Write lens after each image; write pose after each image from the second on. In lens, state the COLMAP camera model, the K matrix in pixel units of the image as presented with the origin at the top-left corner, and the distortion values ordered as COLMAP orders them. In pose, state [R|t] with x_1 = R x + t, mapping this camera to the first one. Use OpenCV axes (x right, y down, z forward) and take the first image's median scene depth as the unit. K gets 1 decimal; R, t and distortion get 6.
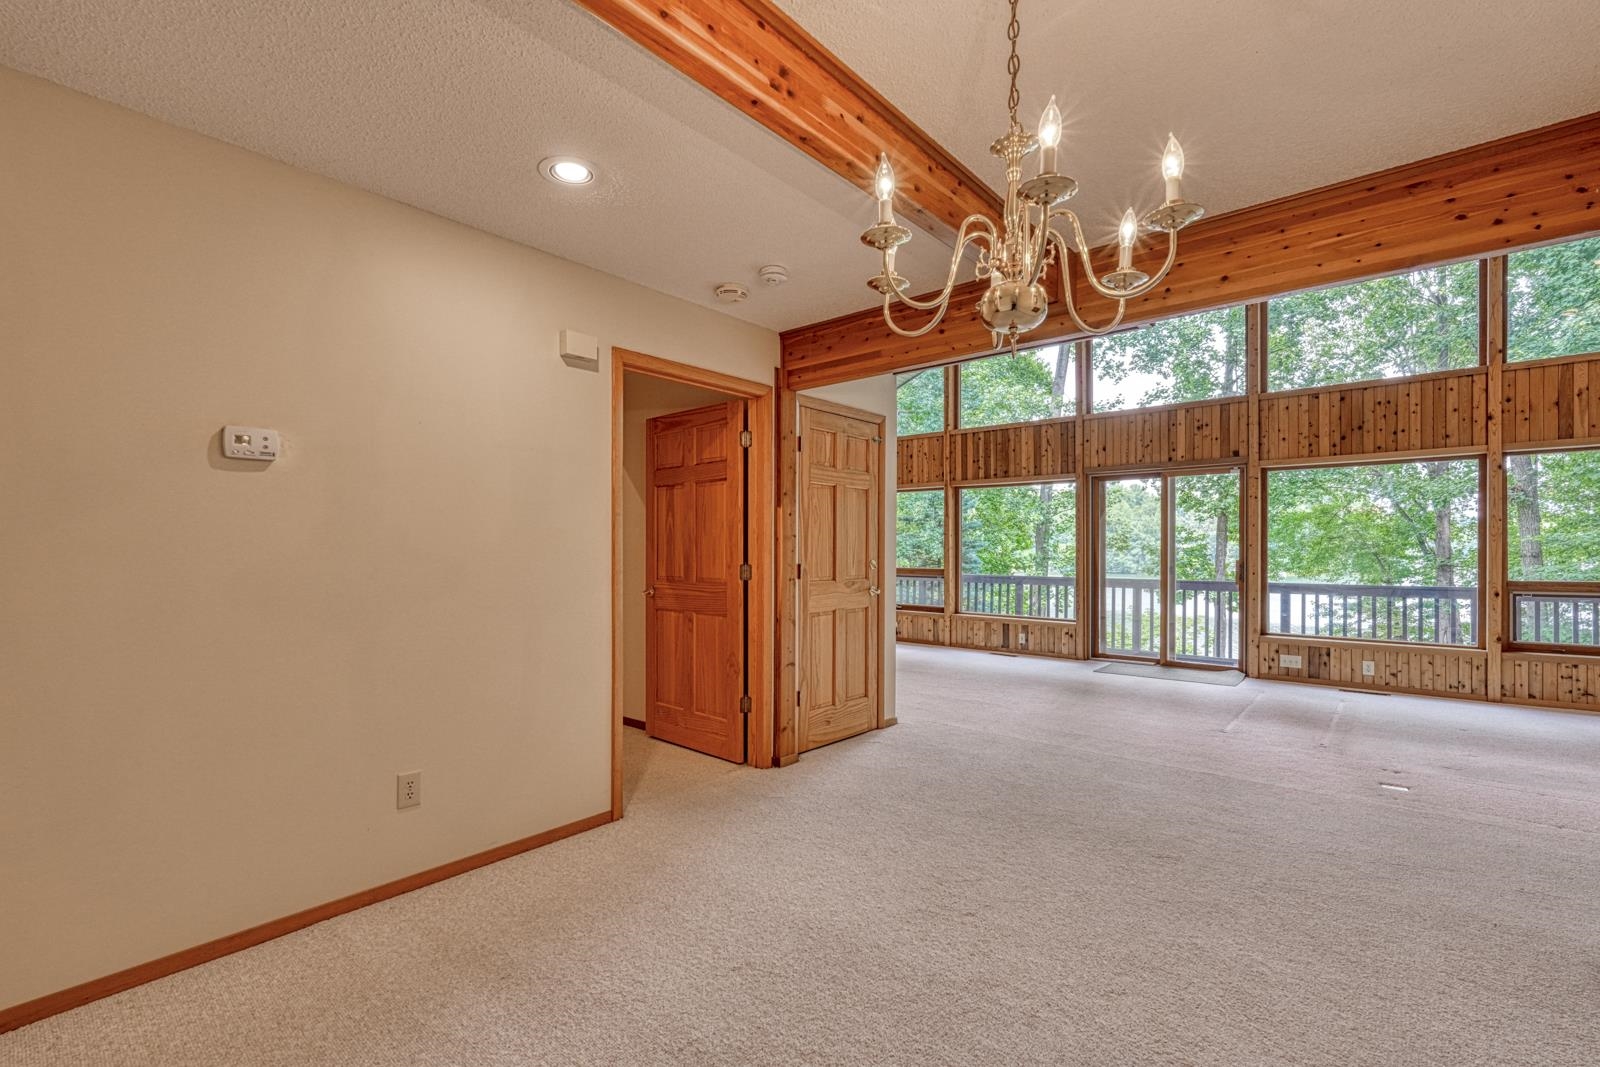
lens RADIAL K [[705.8, 0, 794.3], [0, 705.8, 550.1], [0, 0, 1]] dist [0.001908, 0.000755]
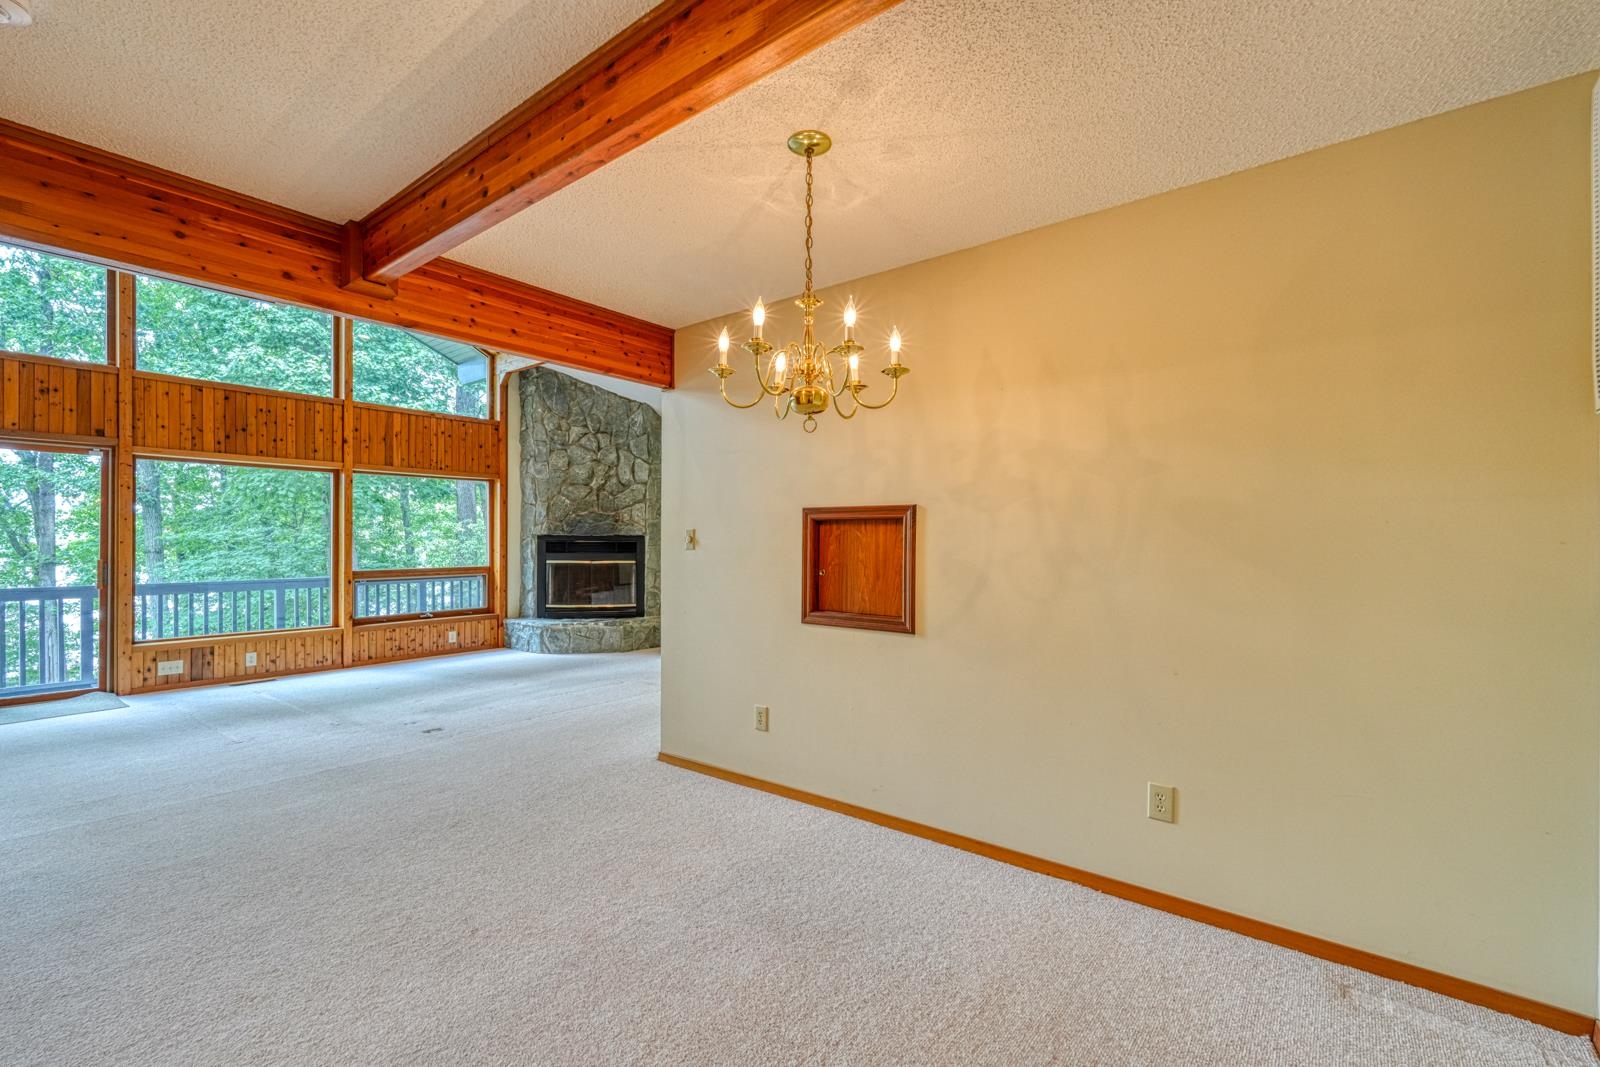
lens RADIAL K [[705.8, 0, 801.5], [0, 705.8, 534.0], [0, 0, 1]] dist [0.001908, 0.000755]
pose [[-0.045947, 0.015886, 0.998818, -0.290491], [0.002171, 0.999873, -0.015803, -0.001255], [-0.998942, 0.001443, -0.045975, 0.239434]]
